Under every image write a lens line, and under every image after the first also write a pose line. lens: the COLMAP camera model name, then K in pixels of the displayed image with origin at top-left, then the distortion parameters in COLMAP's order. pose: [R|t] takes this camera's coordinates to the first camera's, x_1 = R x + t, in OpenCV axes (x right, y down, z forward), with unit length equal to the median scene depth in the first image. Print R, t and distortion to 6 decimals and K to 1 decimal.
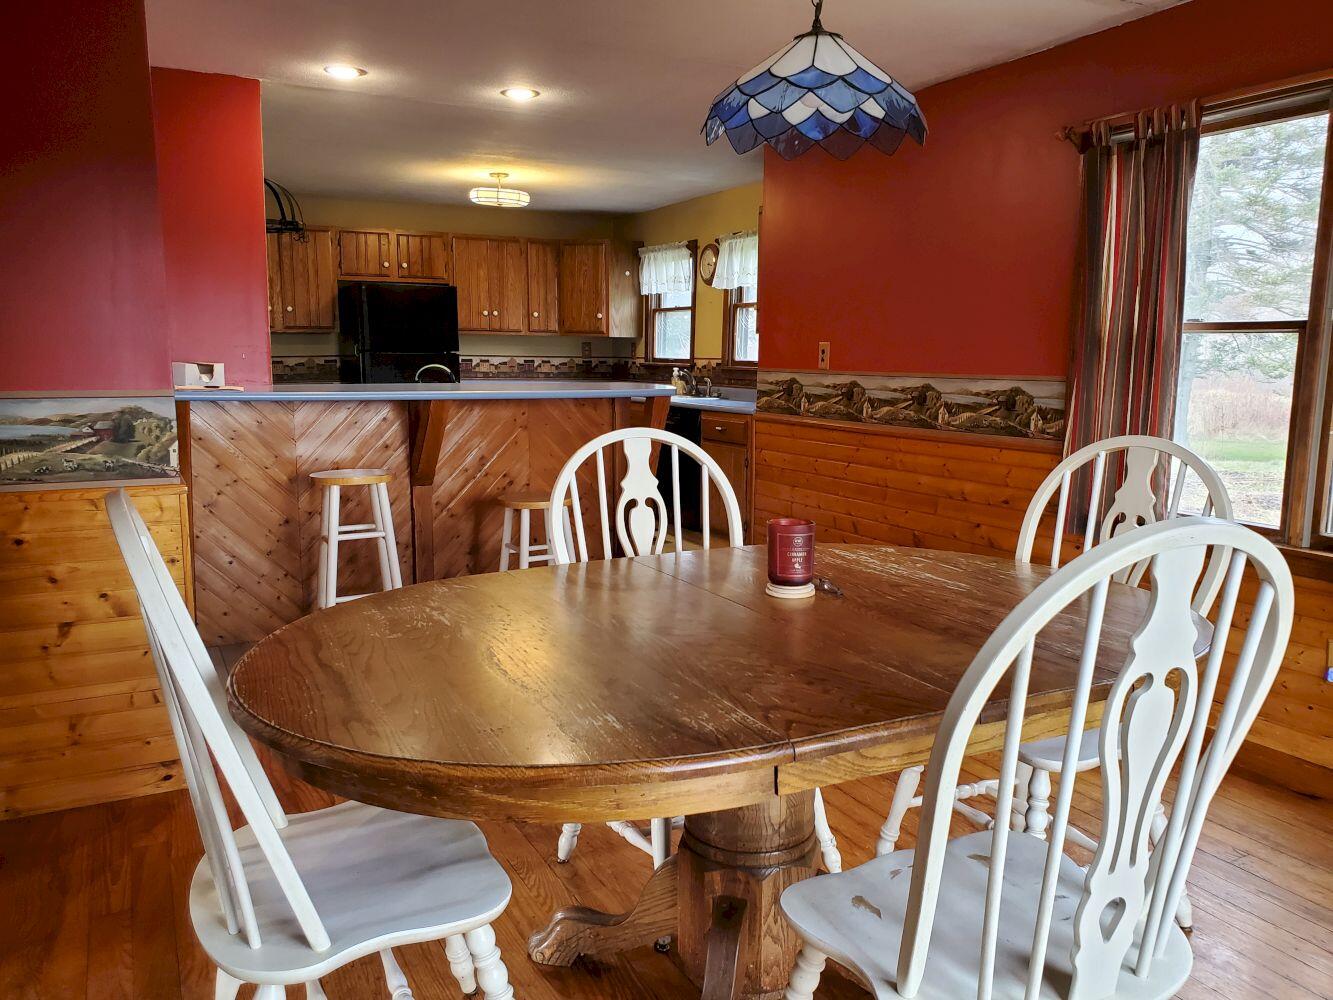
lens RADIAL K [[1055.7, 0, 666.5], [0, 1055.7, 500.0], [0, 0, 1]] dist [0.009954, 0.007862]
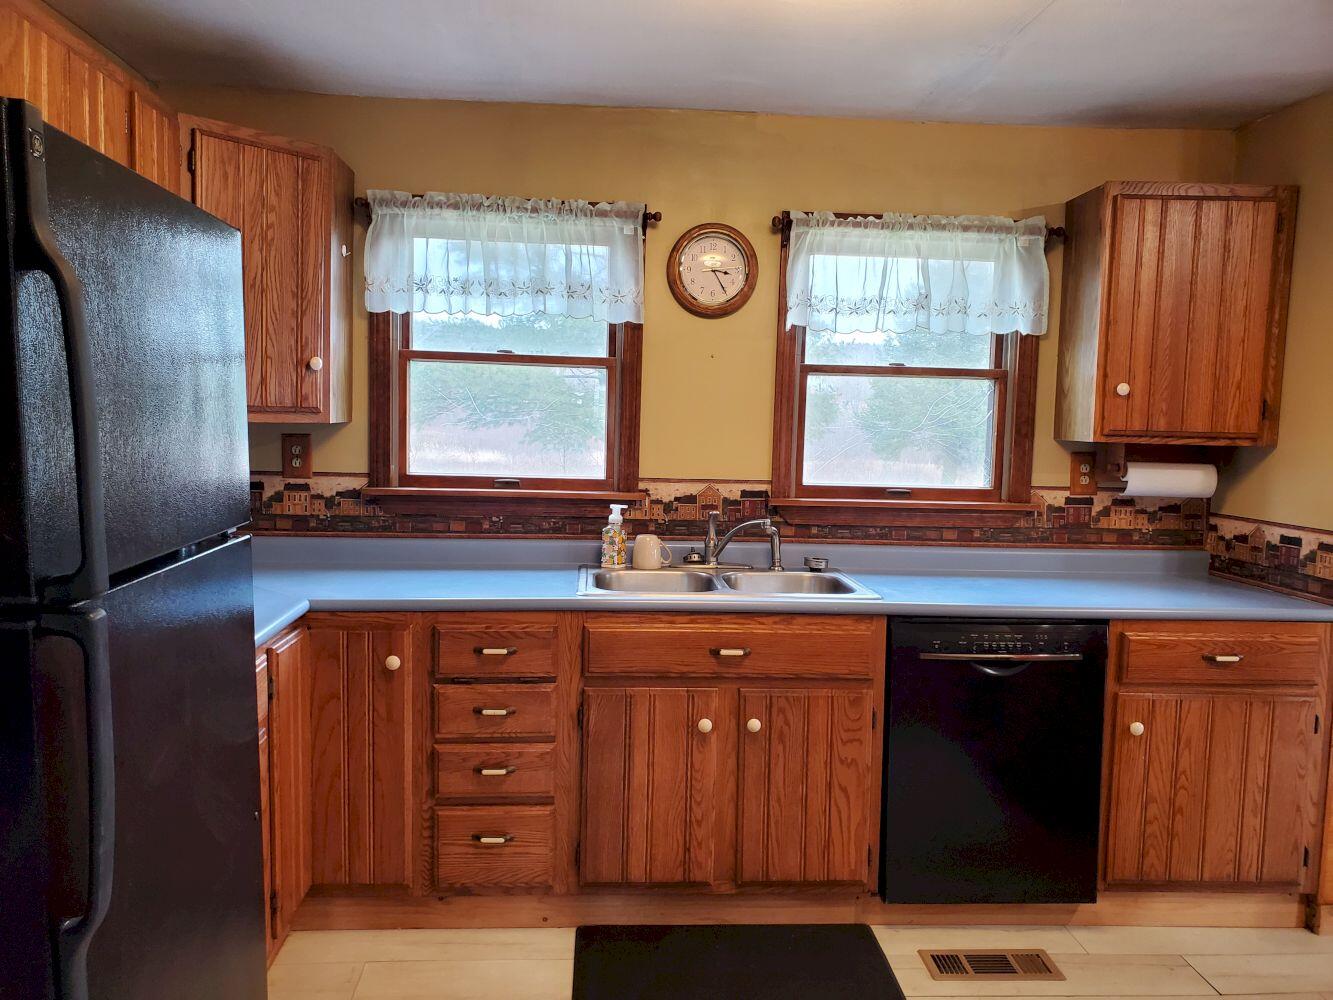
lens RADIAL K [[1055.7, 0, 666.5], [0, 1055.7, 500.0], [0, 0, 1]] dist [0.009954, 0.007862]
pose [[0.389774, -0.074137, 0.917922, -0.343347], [0.106412, 0.993703, 0.035072, -0.131095], [-0.914742, 0.084008, 0.395209, 0.769758]]
